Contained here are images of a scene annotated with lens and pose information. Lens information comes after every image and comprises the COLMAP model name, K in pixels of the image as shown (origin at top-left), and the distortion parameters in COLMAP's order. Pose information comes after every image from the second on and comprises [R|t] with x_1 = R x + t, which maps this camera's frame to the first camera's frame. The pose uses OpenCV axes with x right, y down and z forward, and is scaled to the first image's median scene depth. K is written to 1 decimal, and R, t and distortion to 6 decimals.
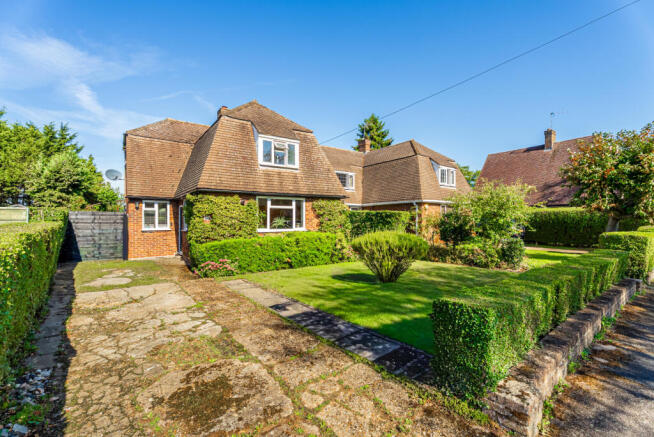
lens RADIAL K [[293.9, 0, 329.8], [0, 293.9, 219.0], [0, 0, 1]] dist [0.000066, 0.000178]
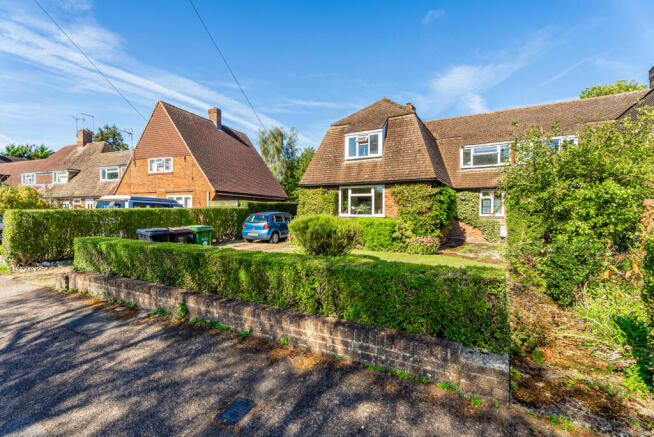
lens RADIAL K [[293.9, 0, 329.8], [0, 293.9, 219.0], [0, 0, 1]] dist [0.000066, 0.000178]
pose [[0.408320, 0.032400, -0.912264, 0.792681], [-0.010777, 0.999471, 0.030674, 0.017554], [0.912775, -0.002693, 0.408454, 0.435849]]
